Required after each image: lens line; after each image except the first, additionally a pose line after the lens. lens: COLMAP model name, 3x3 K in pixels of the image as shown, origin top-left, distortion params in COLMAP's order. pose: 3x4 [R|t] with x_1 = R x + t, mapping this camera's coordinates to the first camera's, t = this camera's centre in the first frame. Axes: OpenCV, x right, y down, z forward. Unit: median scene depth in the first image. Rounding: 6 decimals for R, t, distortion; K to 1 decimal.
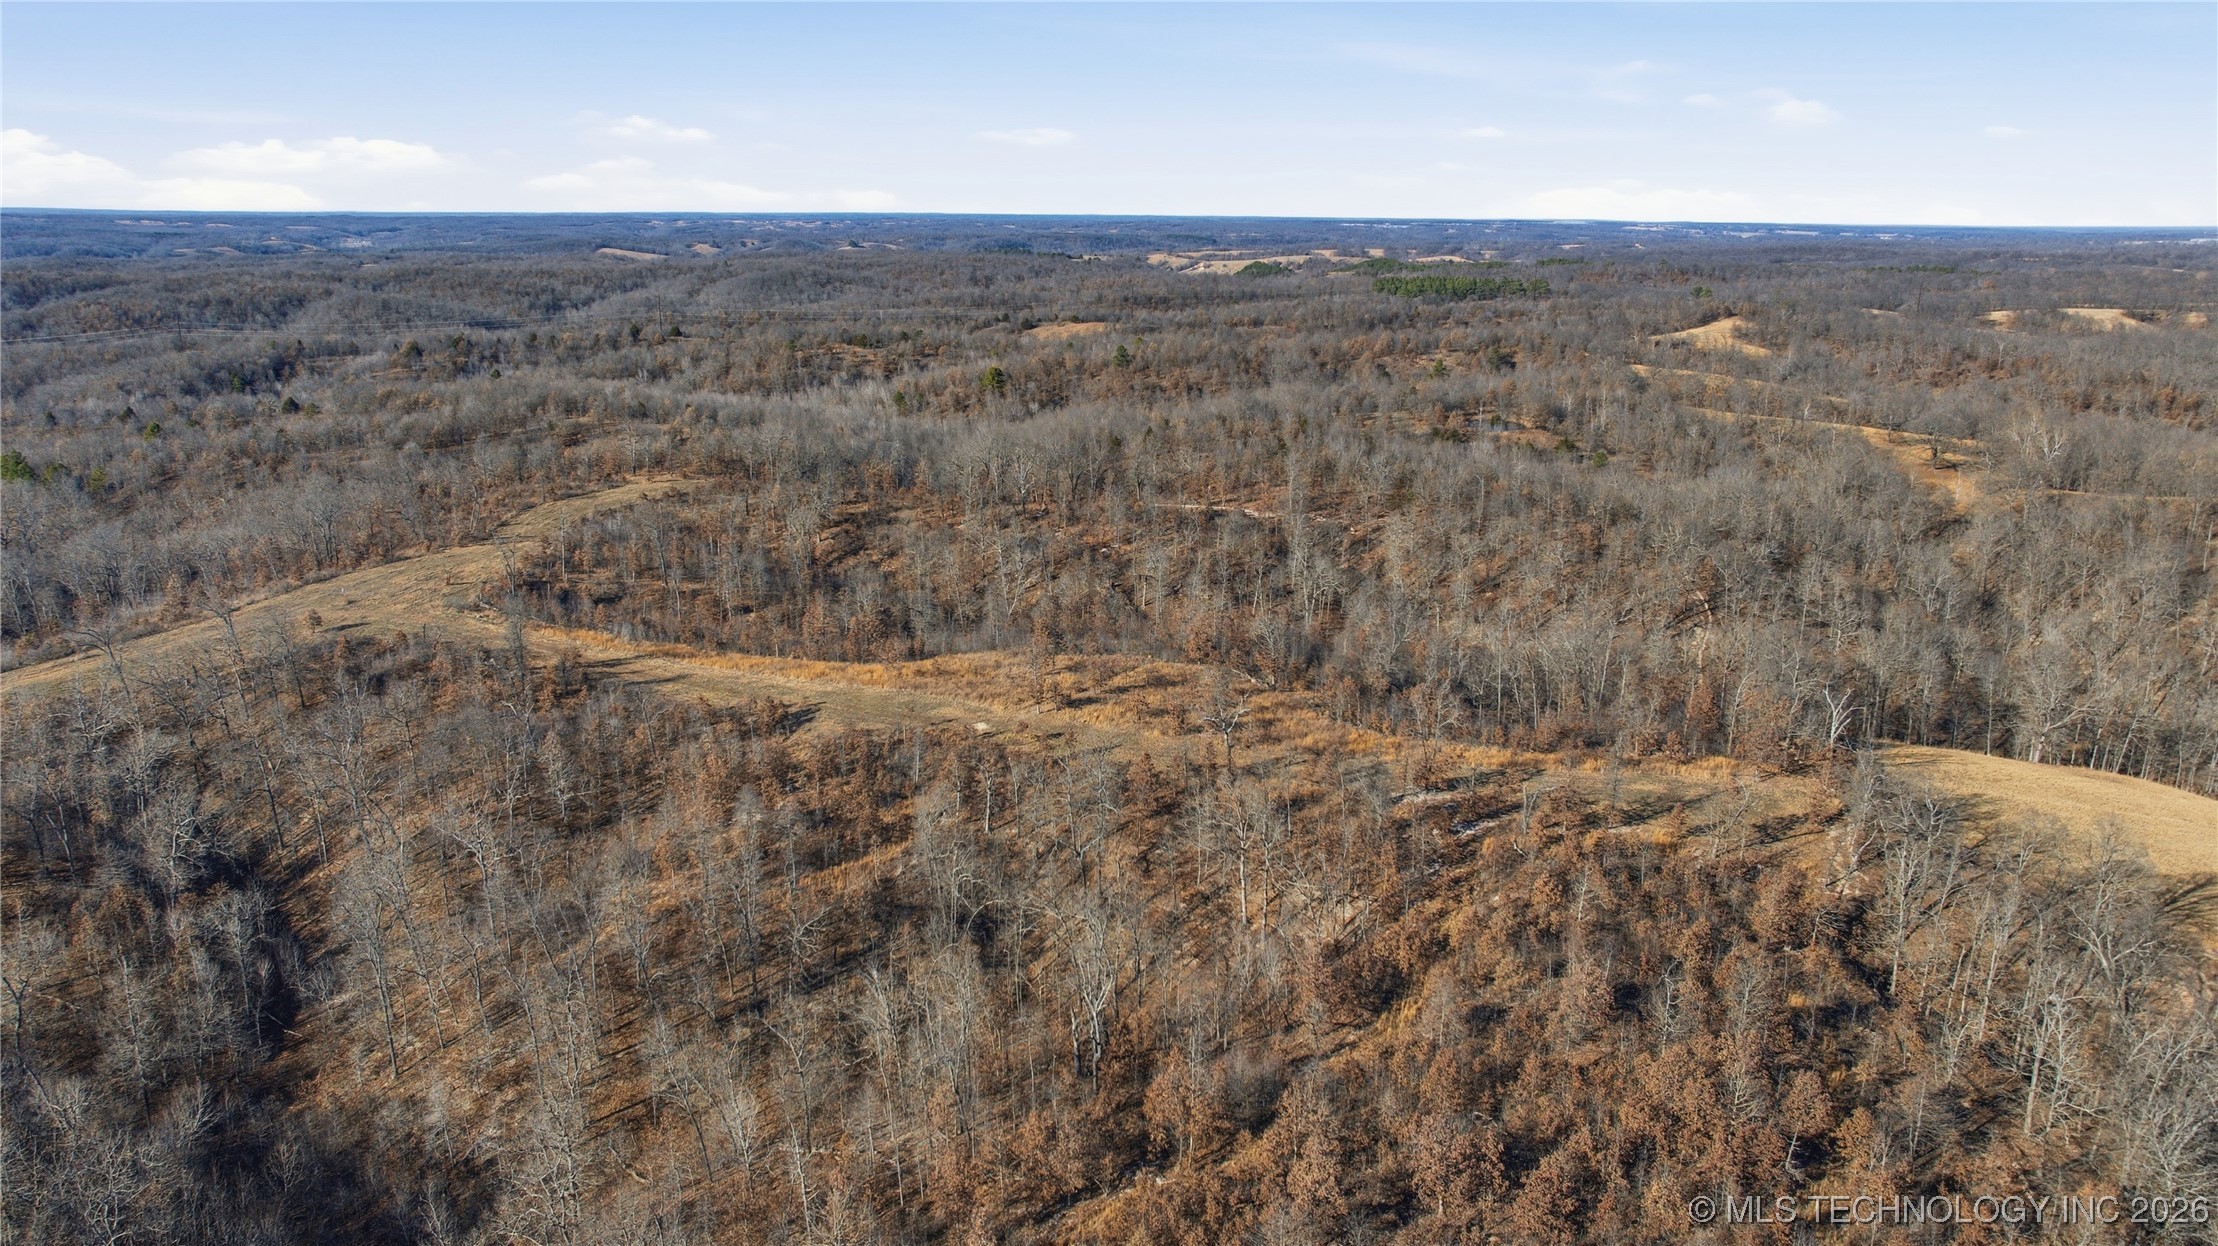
lens RADIAL K [[1629.5, 0, 1105.9], [0, 1629.5, 615.1], [0, 0, 1]] dist [-0.002627, -0.004736]
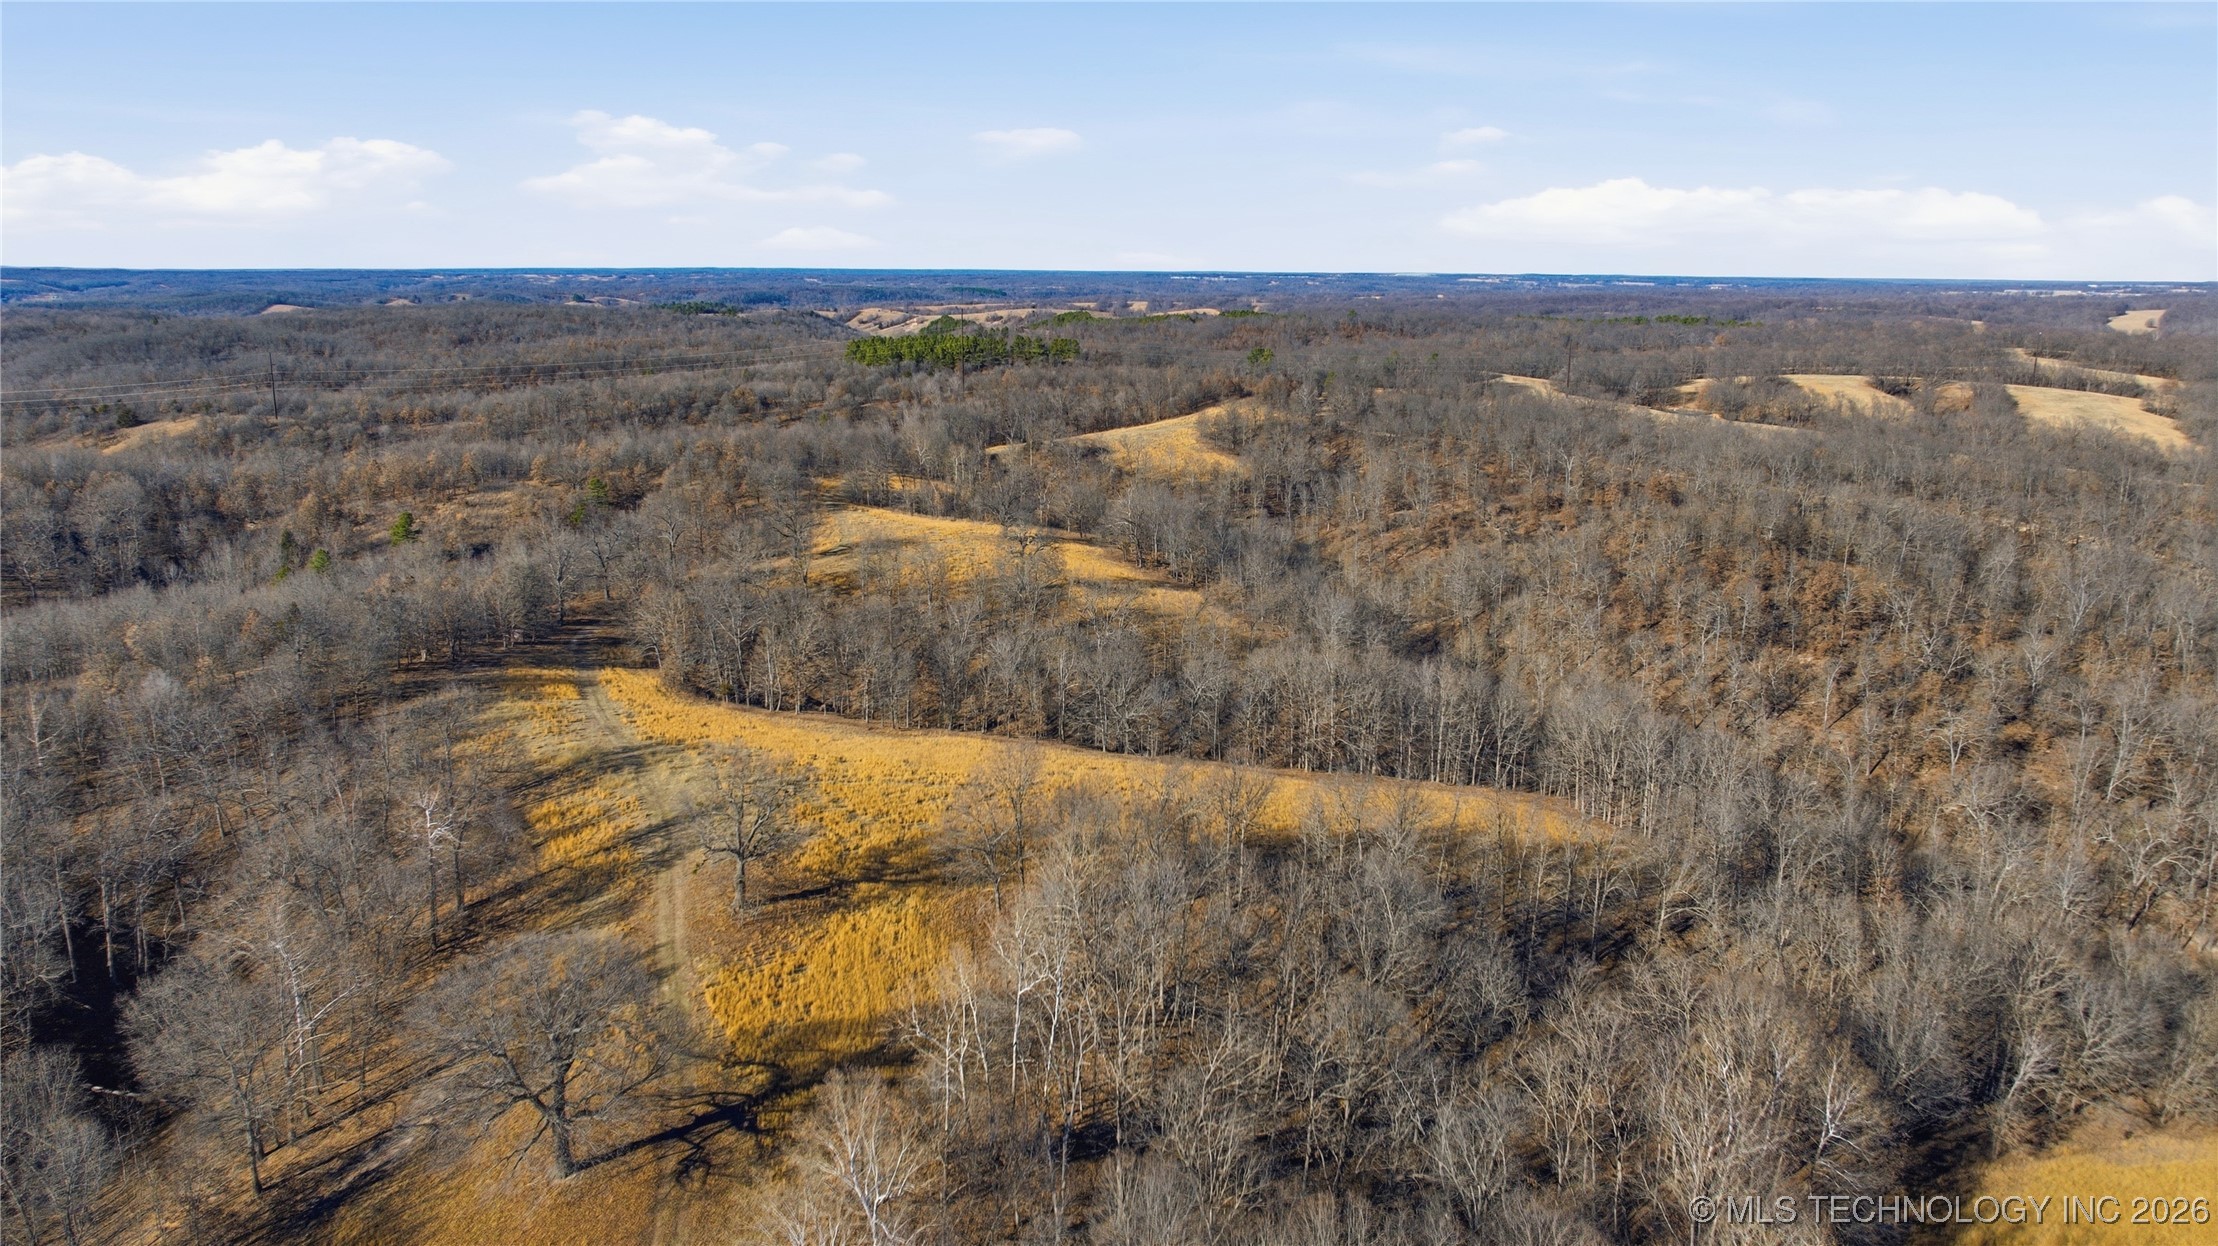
lens RADIAL K [[1629.5, 0, 1106.1], [0, 1629.5, 625.5], [0, 0, 1]] dist [-0.002627, -0.004736]
pose [[0.997443, -0.017655, 0.069252, 0.398203], [0.019458, 0.999487, -0.025453, -0.112328], [-0.068767, 0.026735, 0.997274, 0.526769]]
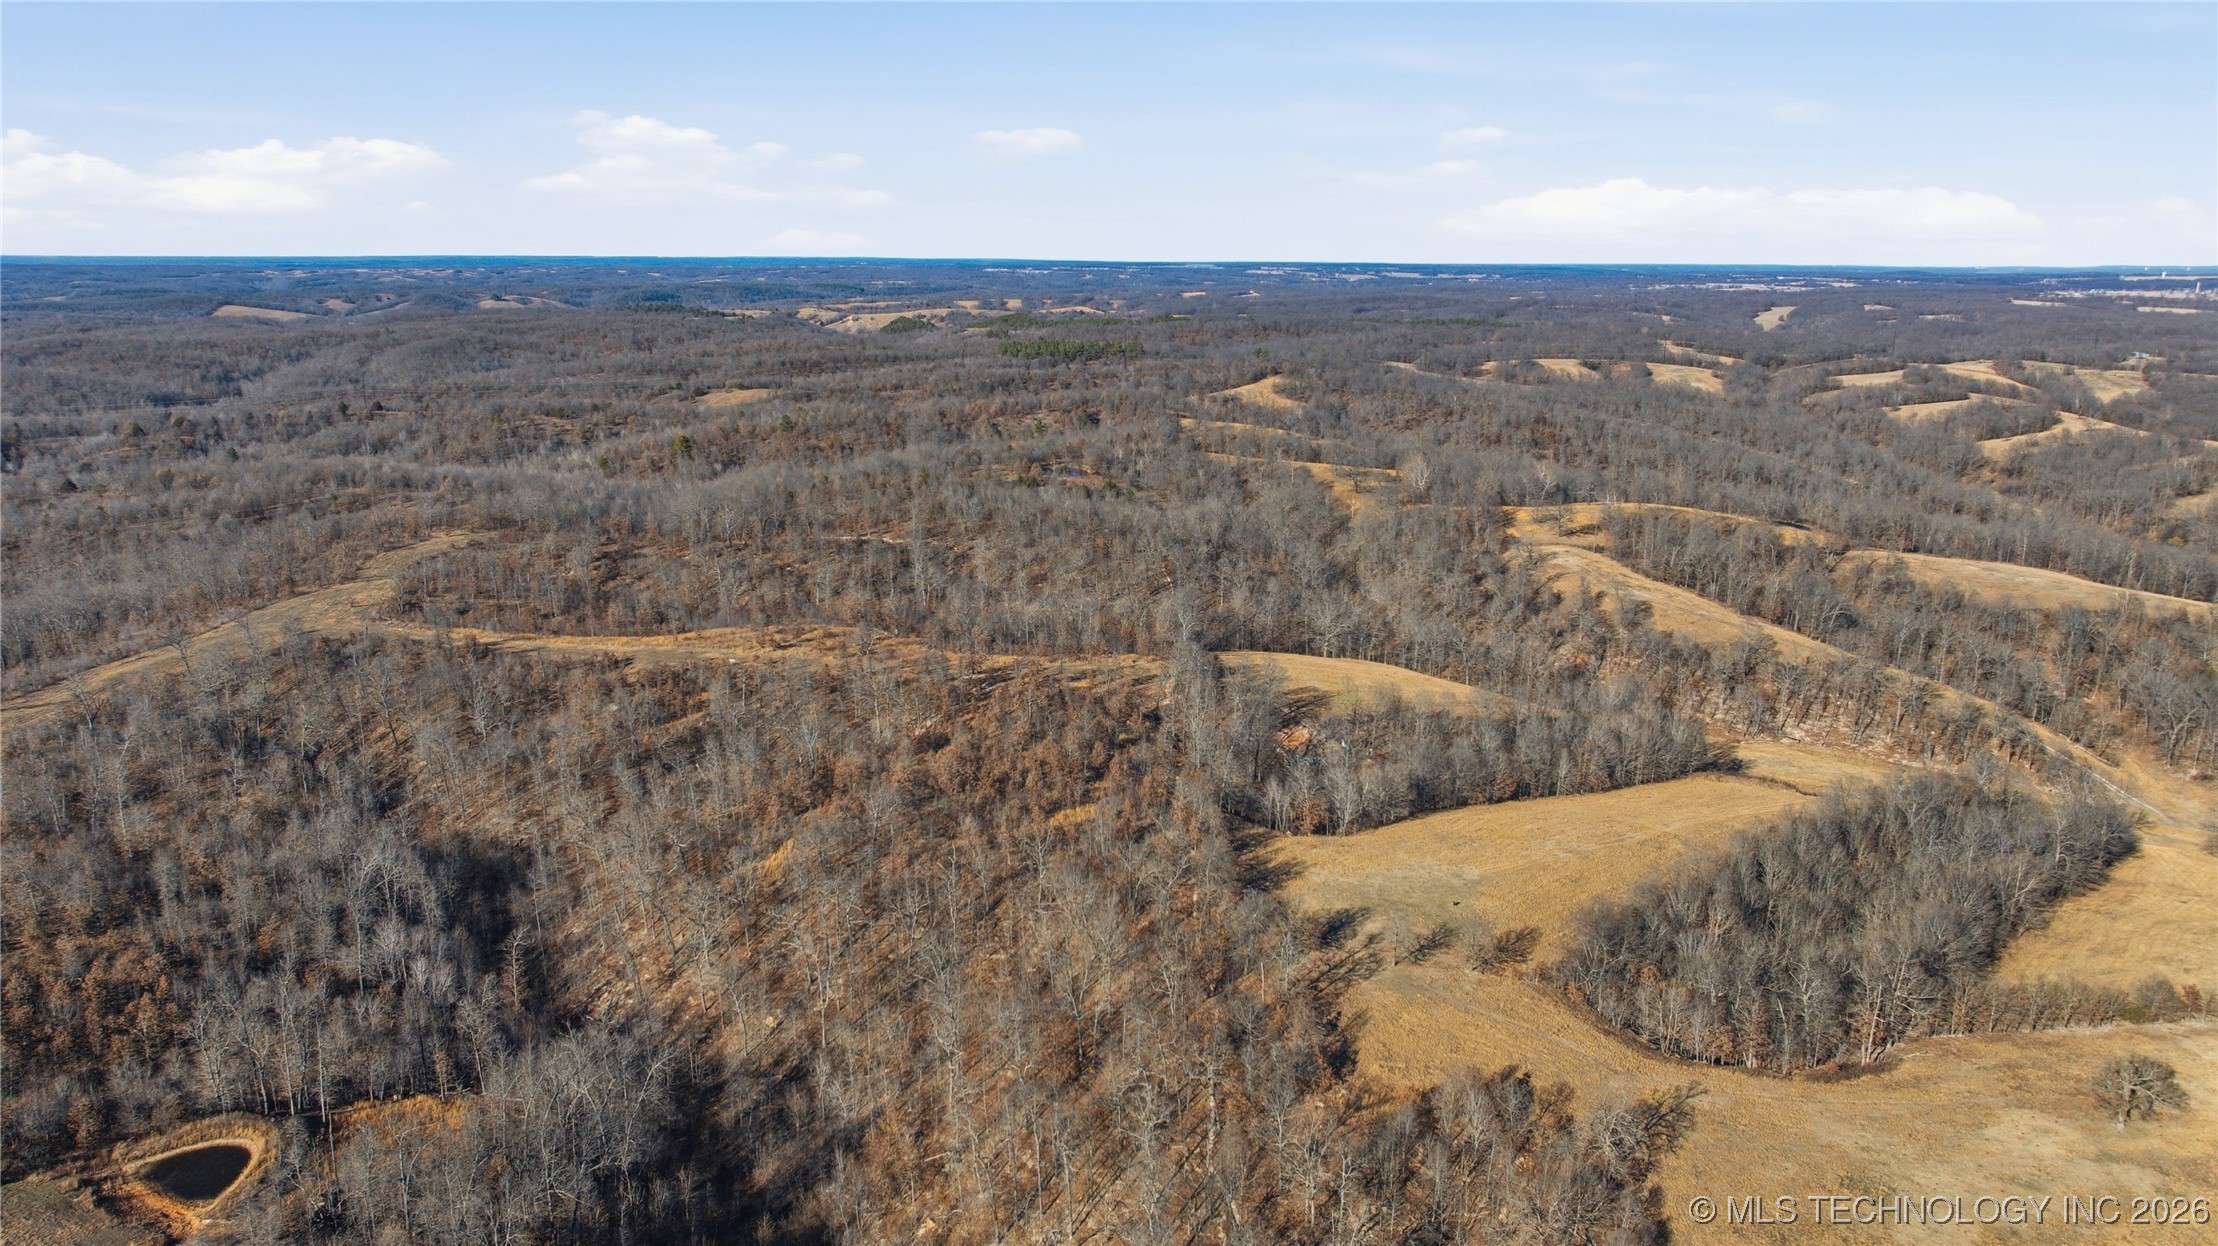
lens RADIAL K [[1629.5, 0, 1116.2], [0, 1629.5, 626.8], [0, 0, 1]] dist [-0.002627, -0.004736]
pose [[0.976848, -0.051076, 0.207749, -0.010959], [0.054427, 0.998463, -0.010443, 0.023918], [-0.206896, 0.021509, 0.978126, -0.276690]]
